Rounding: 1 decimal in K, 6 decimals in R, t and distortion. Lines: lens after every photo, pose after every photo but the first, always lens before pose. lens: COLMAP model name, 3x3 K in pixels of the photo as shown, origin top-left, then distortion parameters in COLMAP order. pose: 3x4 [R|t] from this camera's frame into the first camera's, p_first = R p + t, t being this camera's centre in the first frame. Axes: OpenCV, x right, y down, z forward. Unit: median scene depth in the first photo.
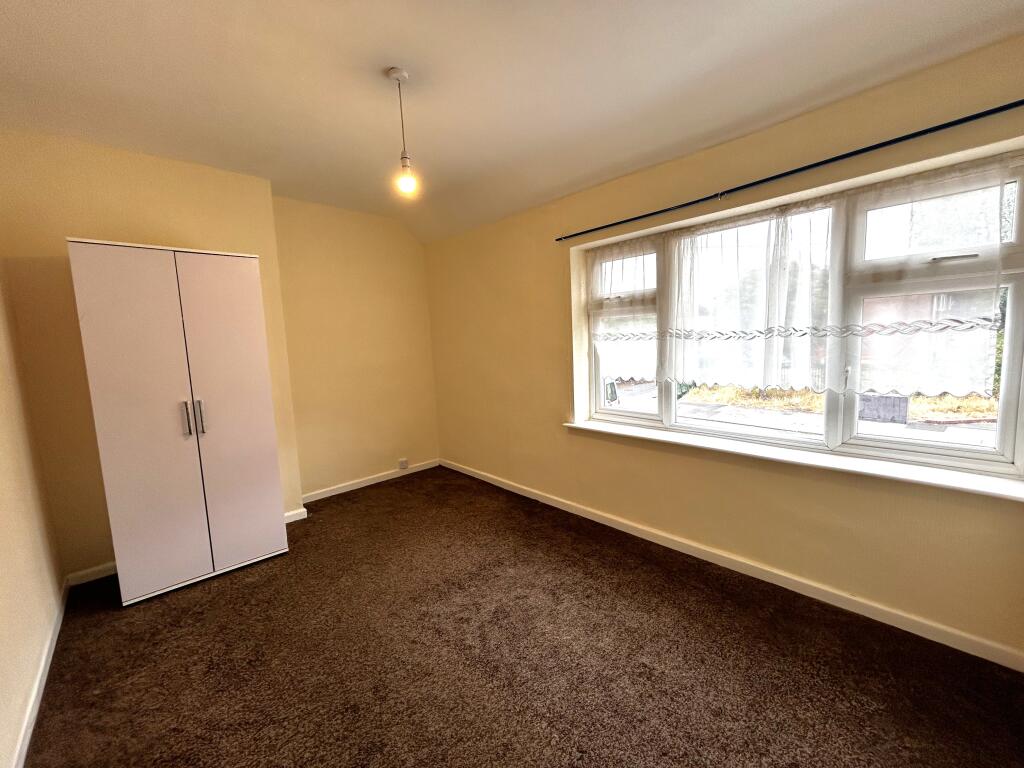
lens RADIAL K [[414.0, 0, 512.0], [0, 414.0, 388.4], [0, 0, 1]] dist [-0.001574, -0.000025]
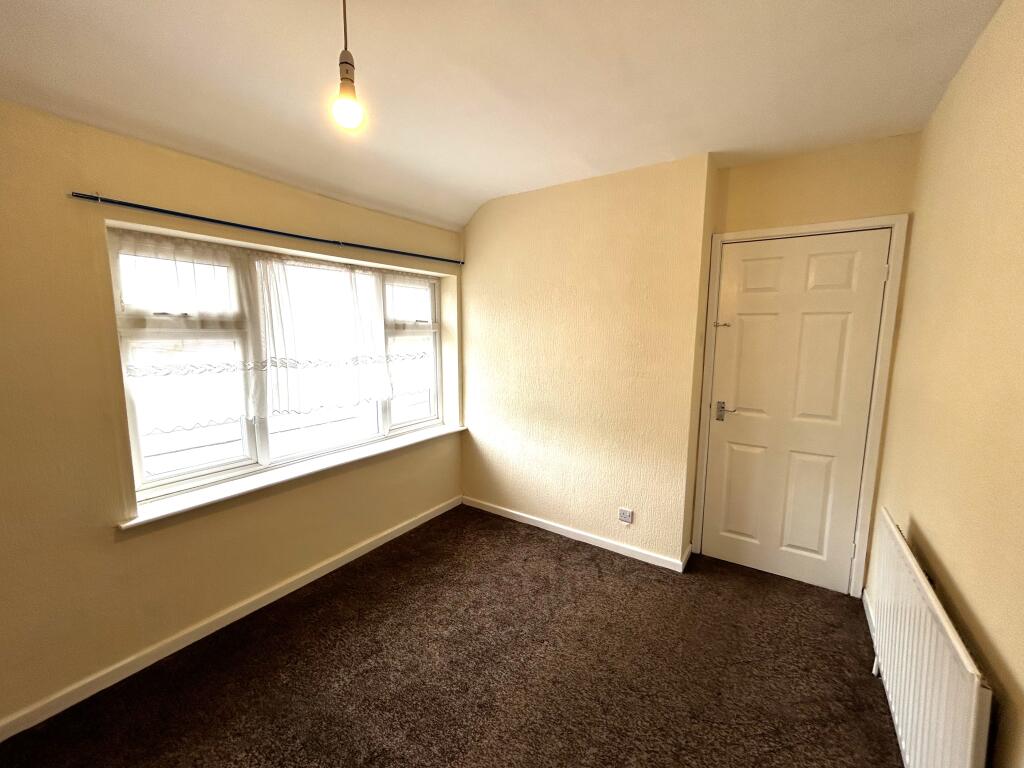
lens RADIAL K [[414.0, 0, 512.0], [0, 414.0, 388.4], [0, 0, 1]] dist [-0.001574, -0.000025]
pose [[-0.229510, -0.085257, 0.969565, -0.631188], [0.131160, 0.984361, 0.117605, -0.114505], [-0.964428, 0.154160, -0.214738, 0.687990]]
